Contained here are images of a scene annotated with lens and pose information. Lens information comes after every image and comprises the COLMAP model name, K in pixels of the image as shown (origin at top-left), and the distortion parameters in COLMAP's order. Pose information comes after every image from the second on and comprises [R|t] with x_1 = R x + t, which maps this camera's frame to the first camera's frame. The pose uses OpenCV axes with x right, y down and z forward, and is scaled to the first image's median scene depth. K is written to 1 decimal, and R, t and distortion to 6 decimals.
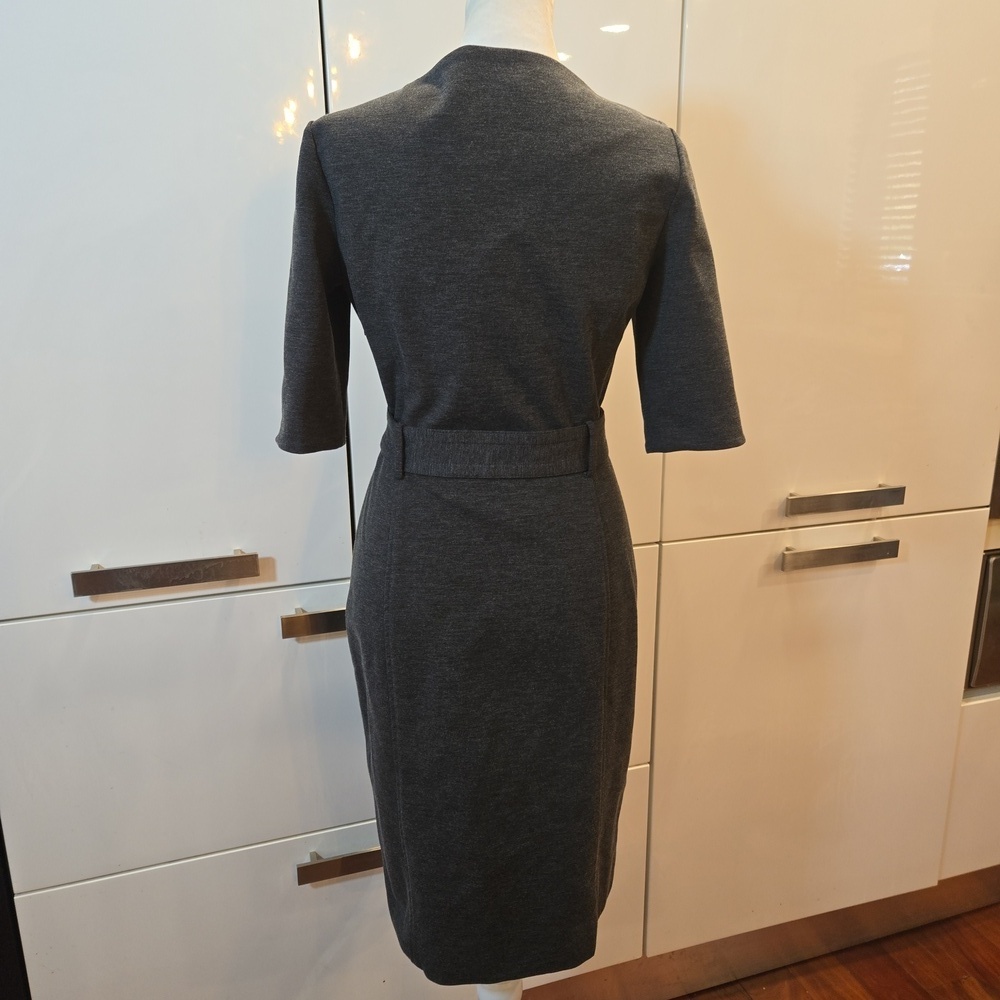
lens RADIAL K [[951.6, 0, 458.4], [0, 951.6, 511.7], [0, 0, 1]] dist [0.067376, 0.000000]
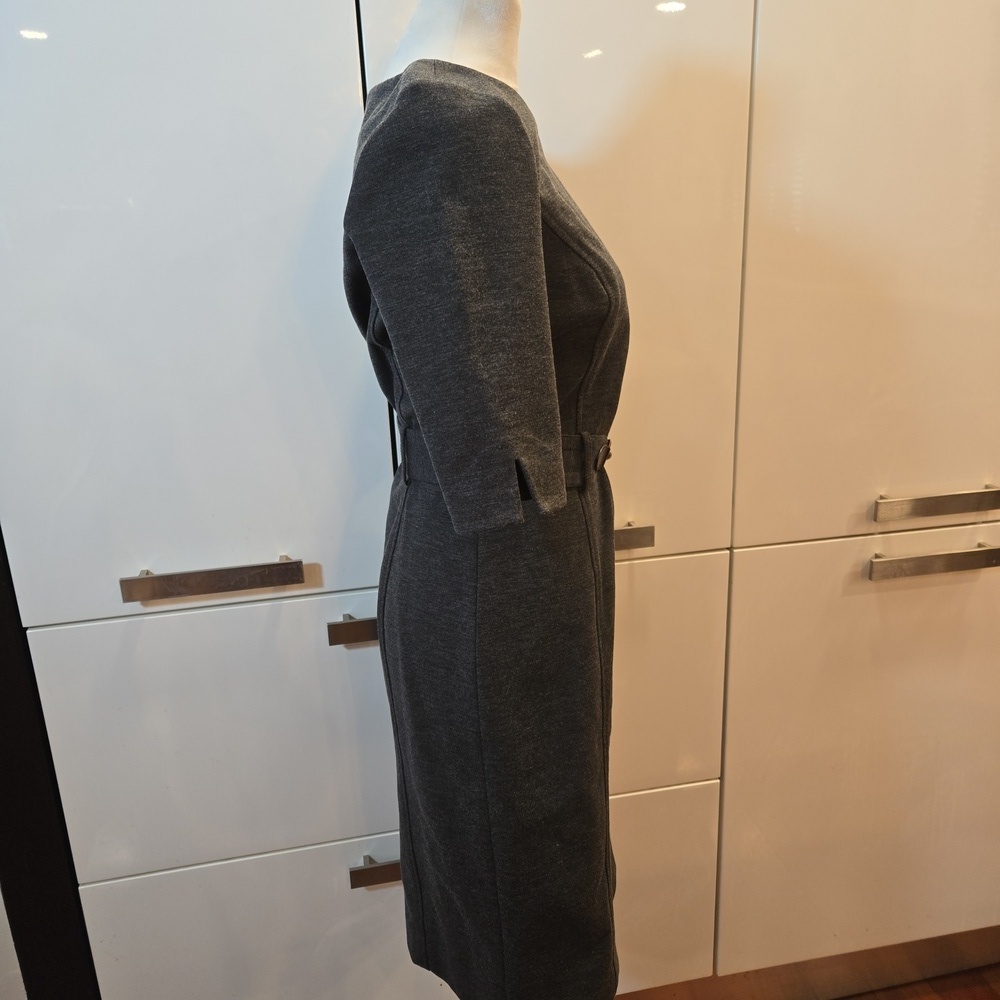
lens RADIAL K [[951.6, 0, 495.9], [0, 951.6, 542.2], [0, 0, 1]] dist [0.067376, 0.000000]
pose [[0.992604, 0.002880, -0.121360, 0.109775], [0.001579, 0.999328, 0.036632, -0.011144], [0.121383, -0.036553, 0.991932, 0.034175]]
